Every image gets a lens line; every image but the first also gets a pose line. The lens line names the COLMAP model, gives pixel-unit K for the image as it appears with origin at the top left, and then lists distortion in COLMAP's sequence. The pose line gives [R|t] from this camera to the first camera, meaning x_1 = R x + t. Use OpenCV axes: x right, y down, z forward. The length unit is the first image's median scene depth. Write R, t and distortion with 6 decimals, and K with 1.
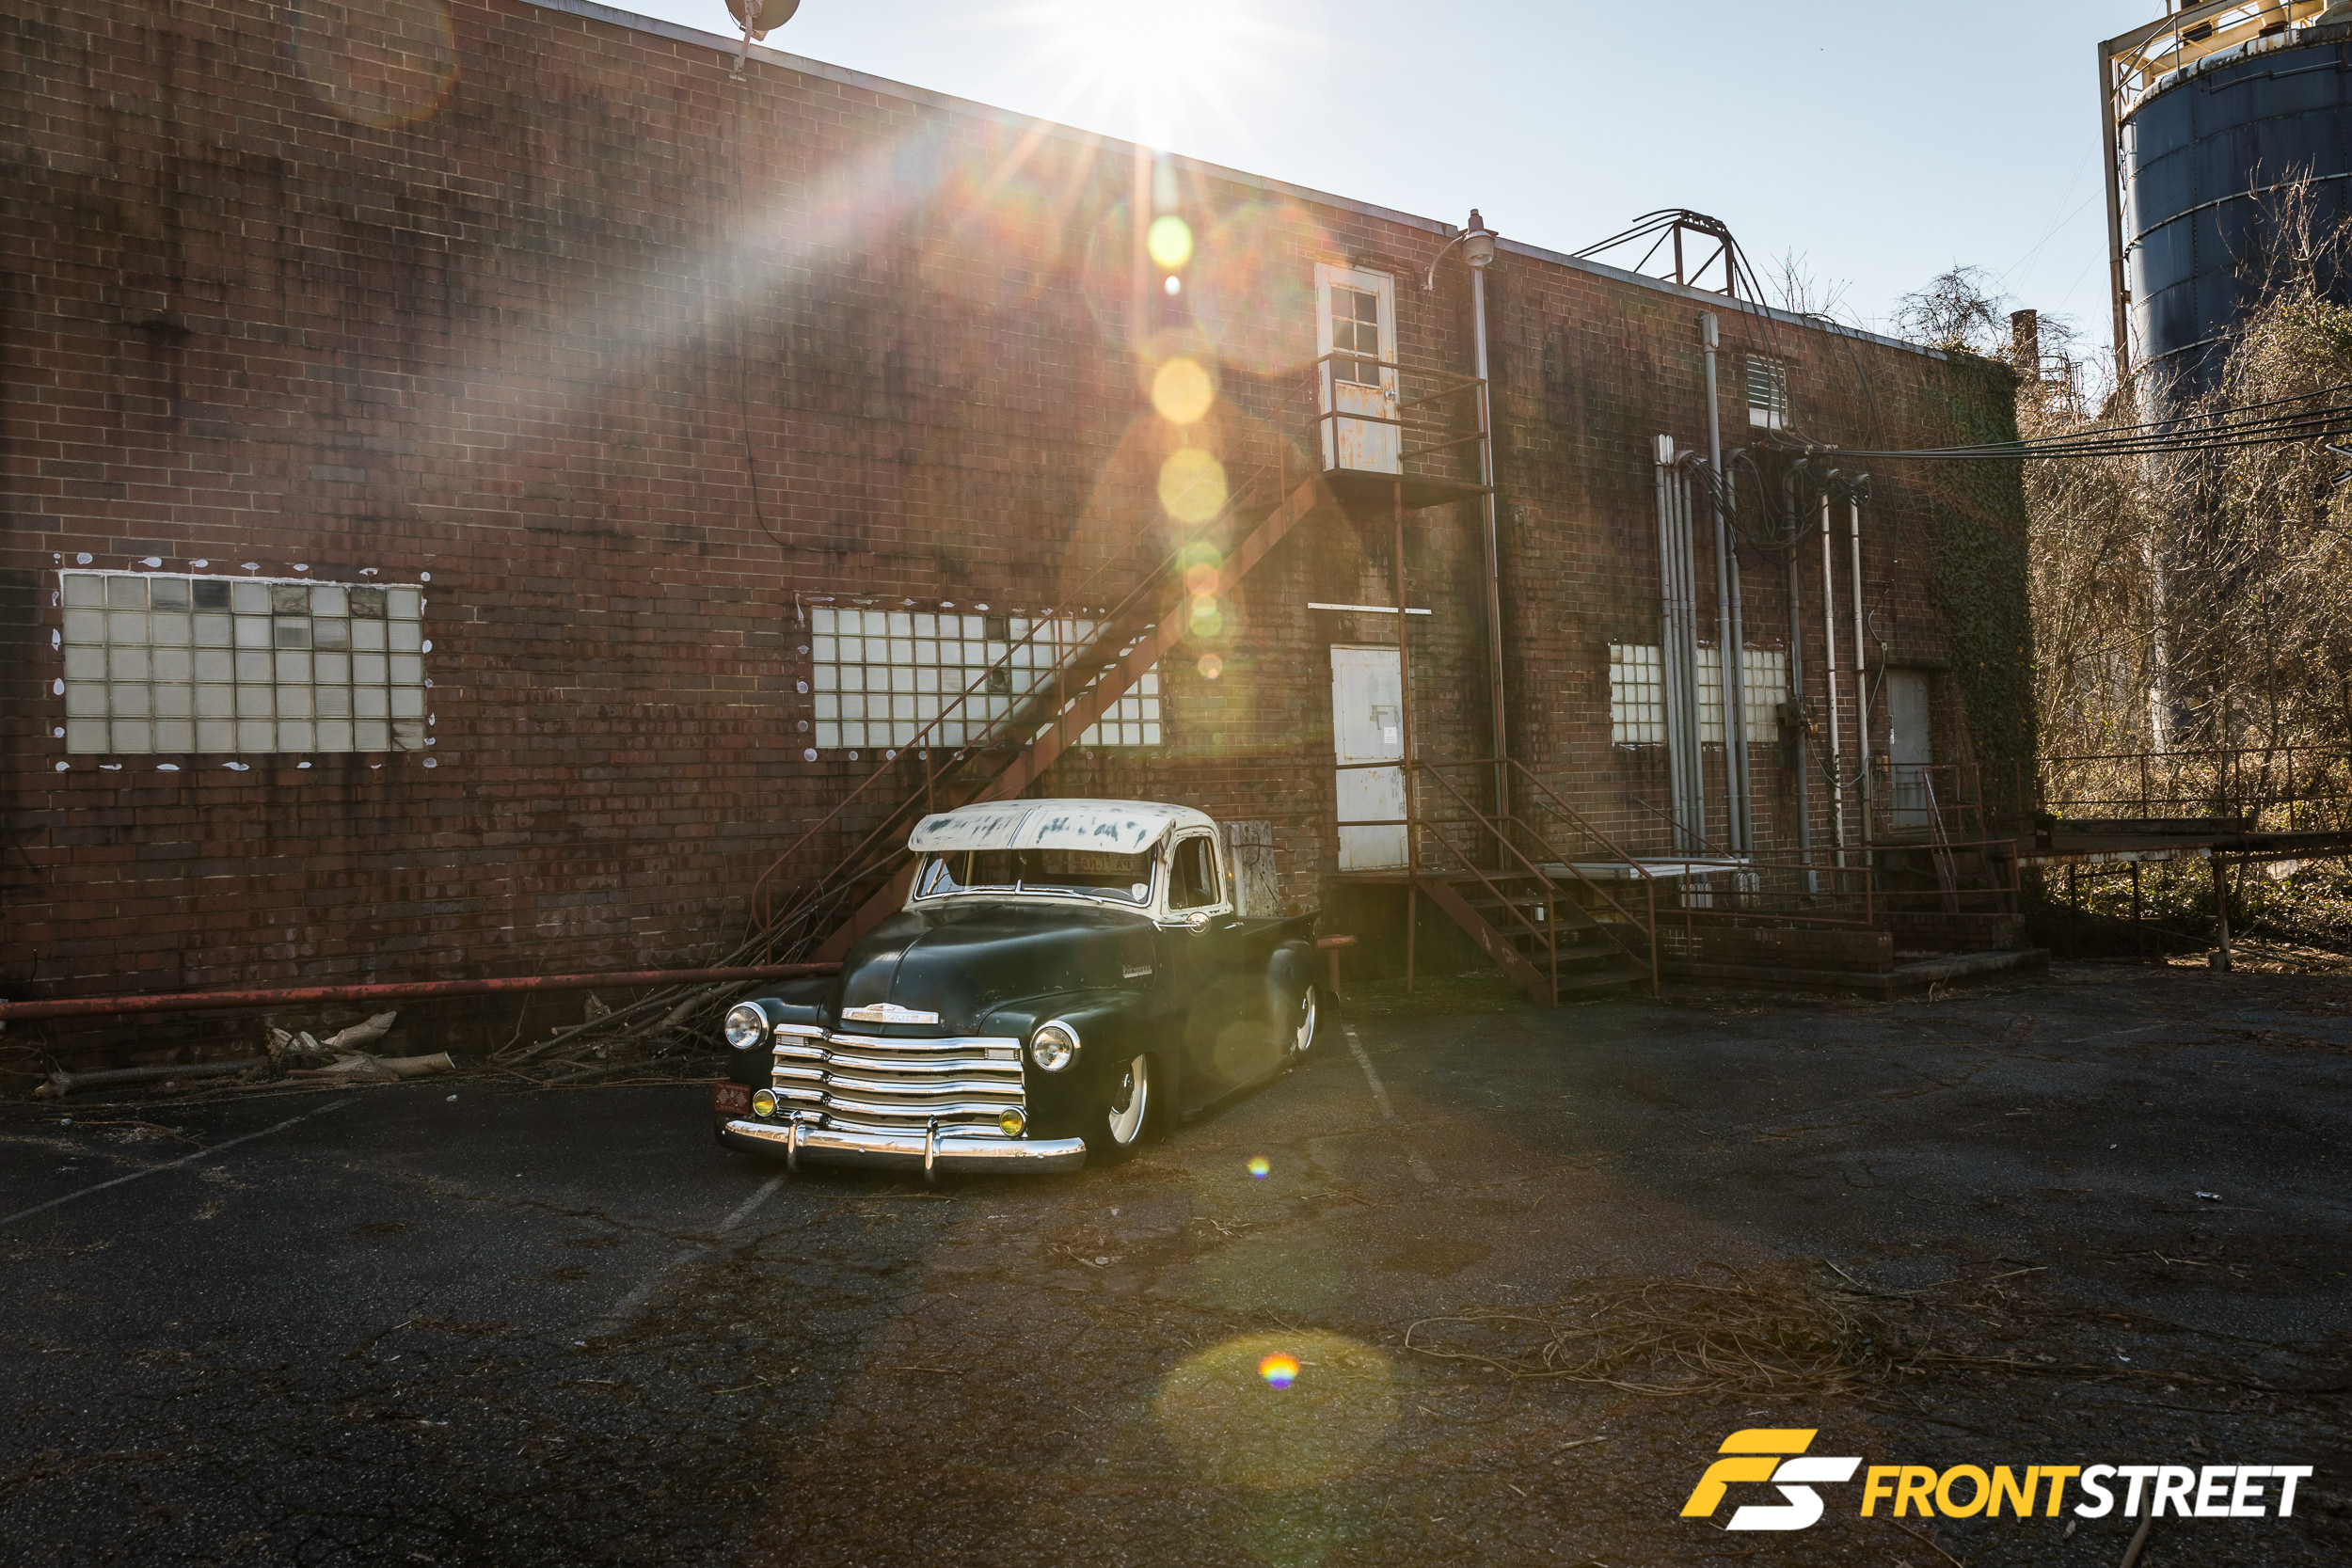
lens RADIAL K [[1657.5, 0, 1214.0], [0, 1657.5, 788.1], [0, 0, 1]] dist [0.015717, -0.007070]
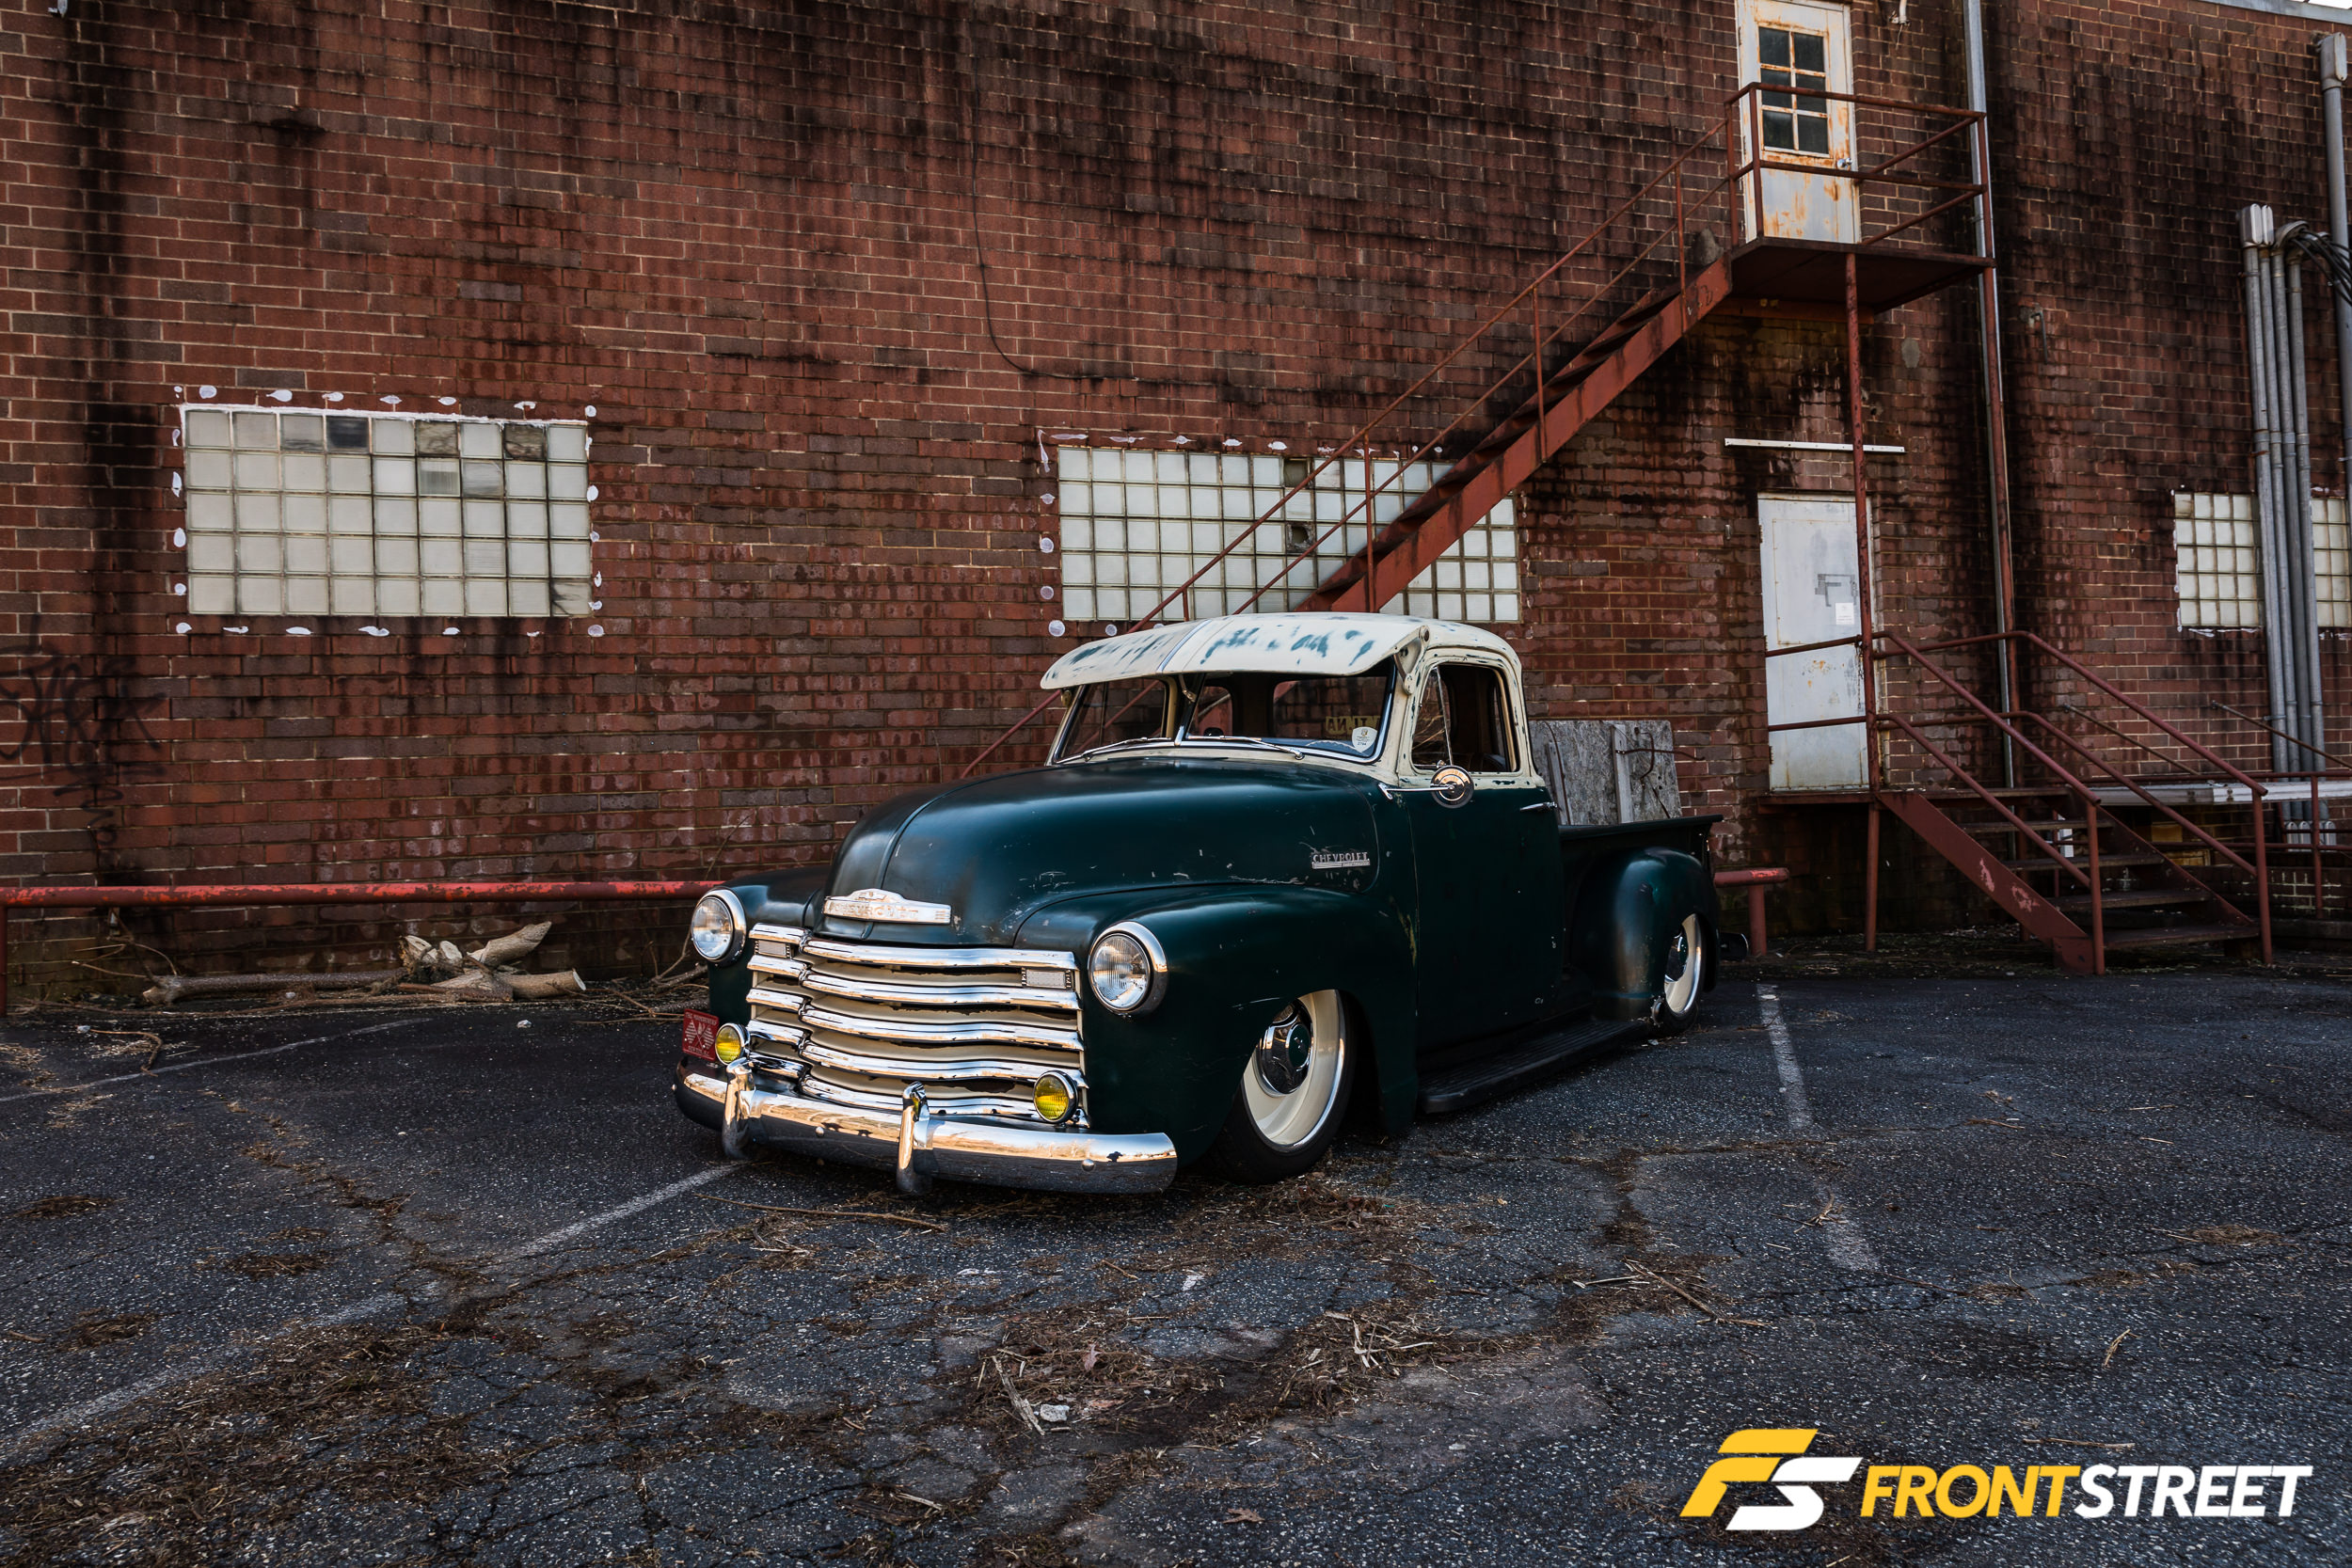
lens RADIAL K [[1561.5, 0, 1176.0], [0, 1561.5, 784.0], [0, 0, 1]] dist [0.011341, -0.000375]
pose [[0.950669, -0.003764, -0.310185, 0.053222], [0.005418, 0.999975, 0.004471, 0.058086], [0.310160, -0.005931, 0.950666, 0.319730]]
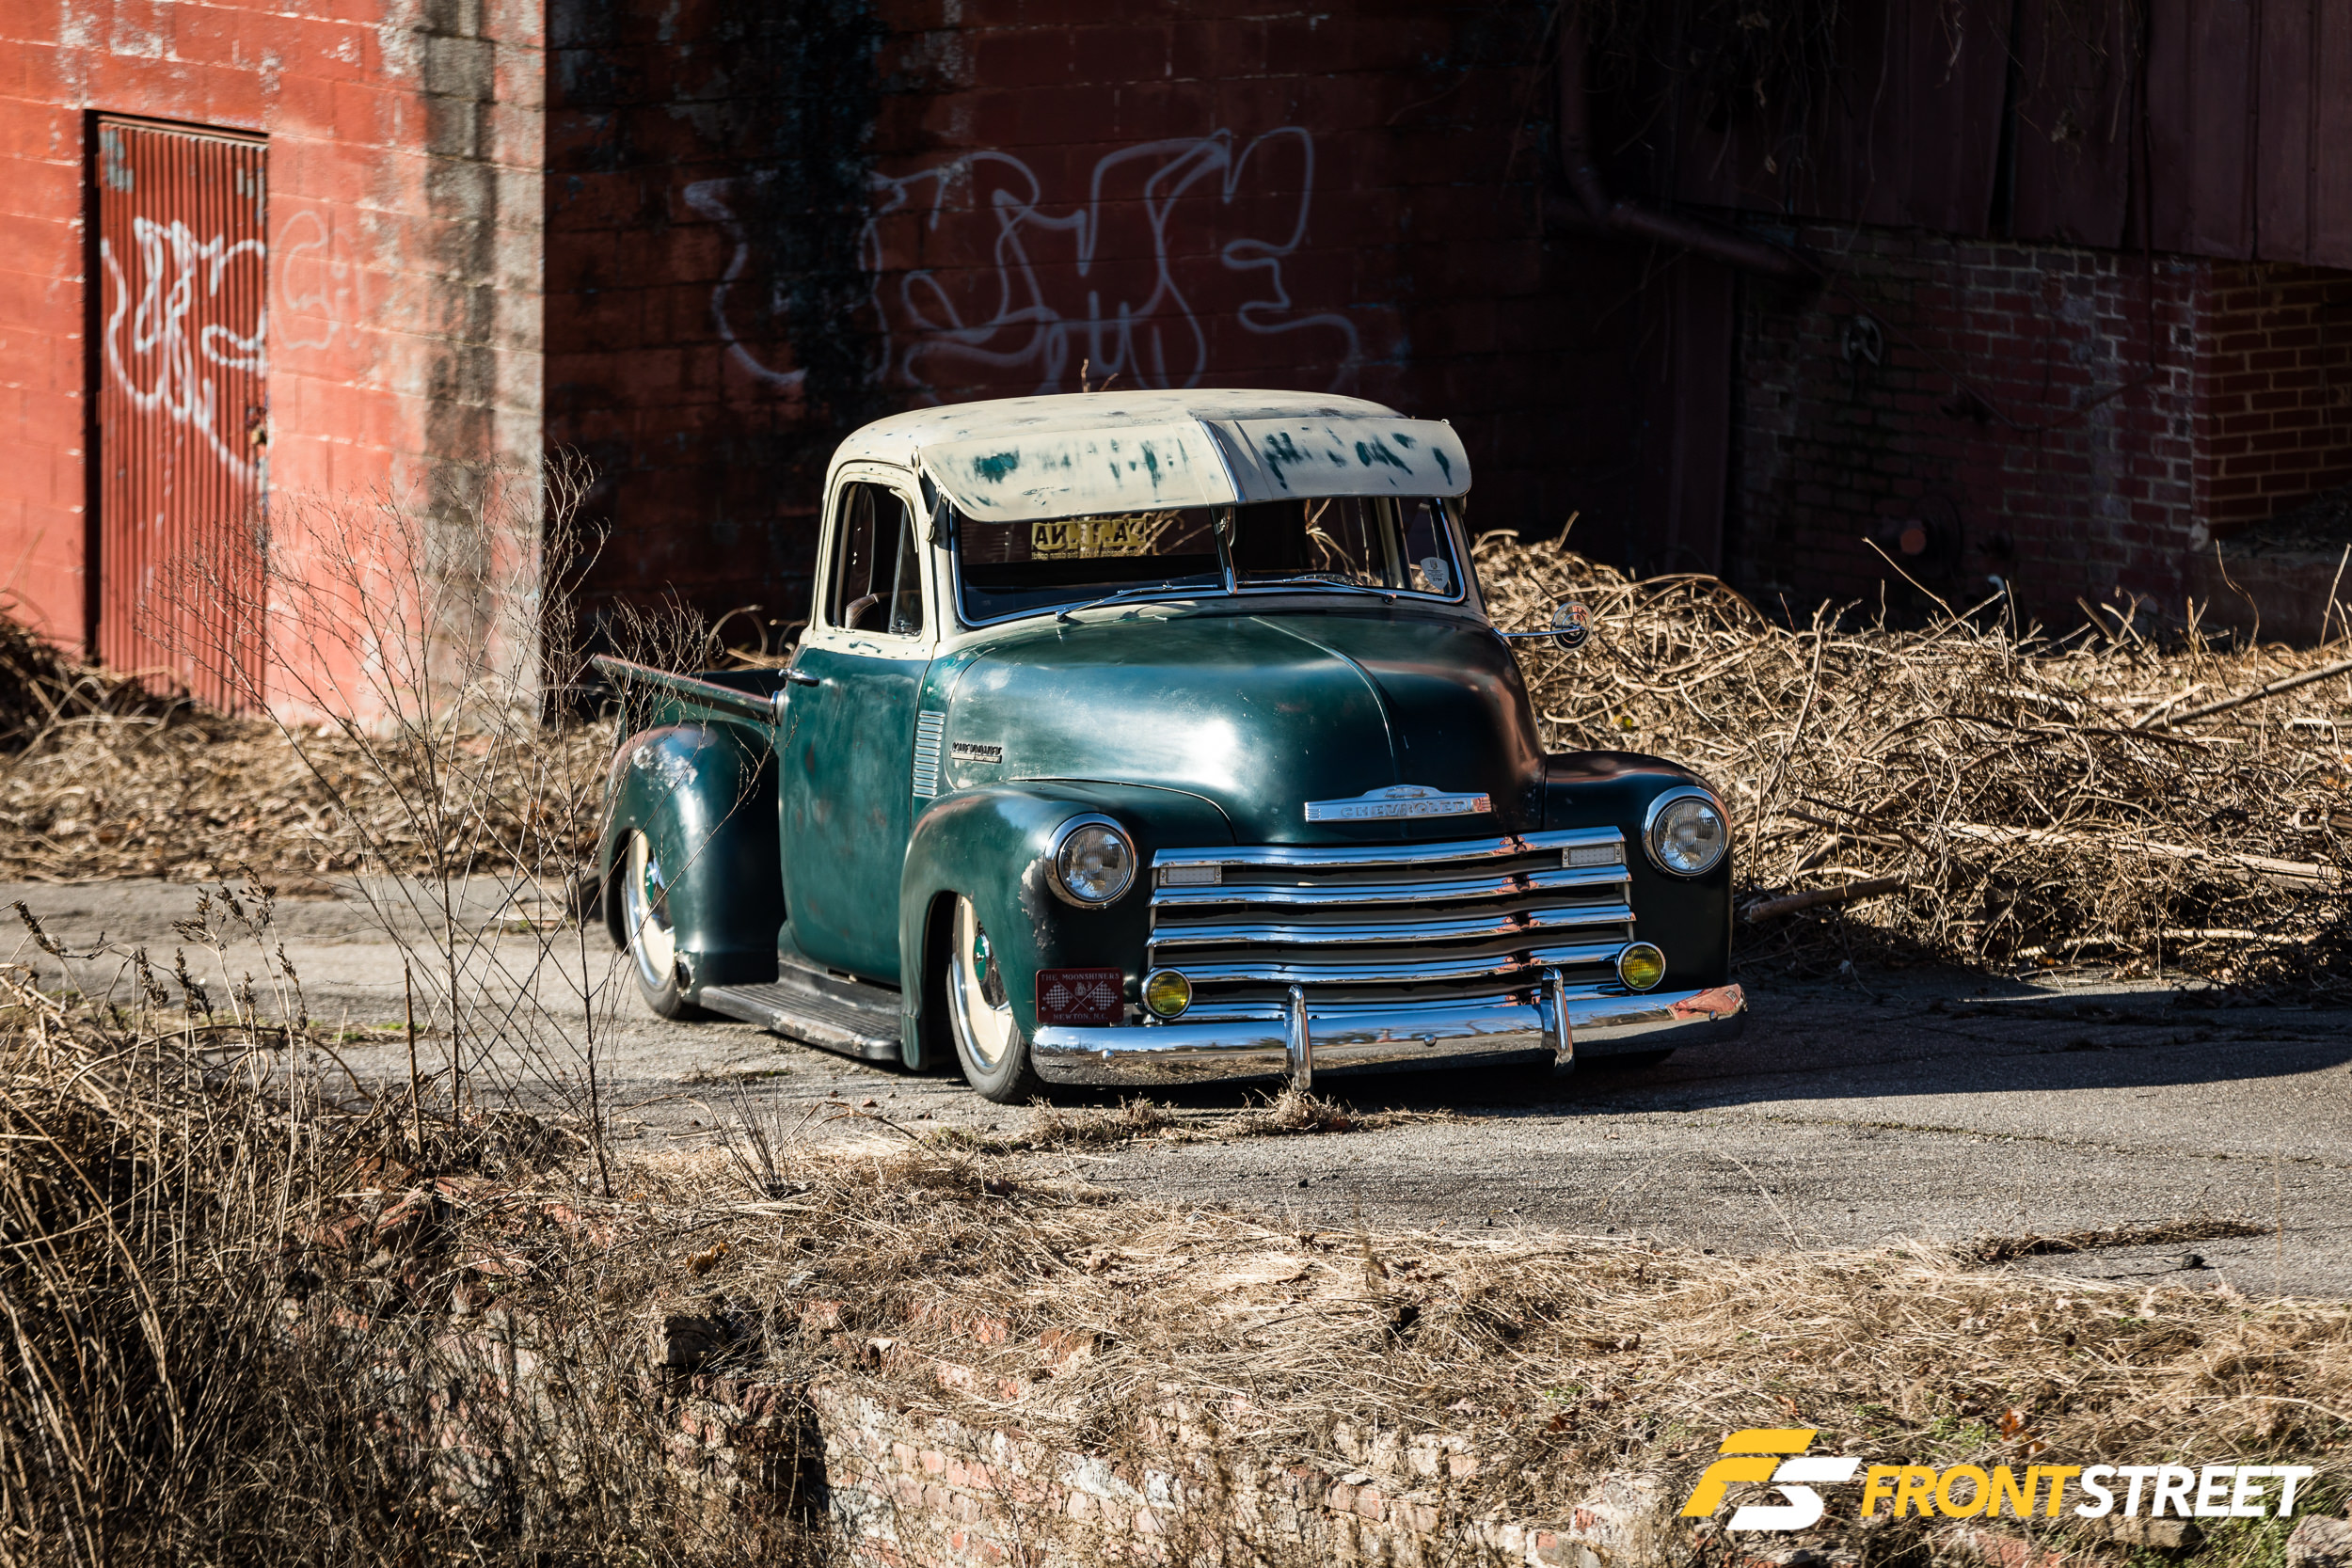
lens RADIAL K [[13666.7, 0, 1176.0], [0, 13666.7, 784.0], [0, 0, 1]] dist [-0.105587, -1.687713]
pose [[0.811394, -0.073881, 0.579812, -1.891369], [0.037302, 0.996502, 0.074777, -0.140363], [-0.583309, -0.039045, 0.811311, -1.736643]]
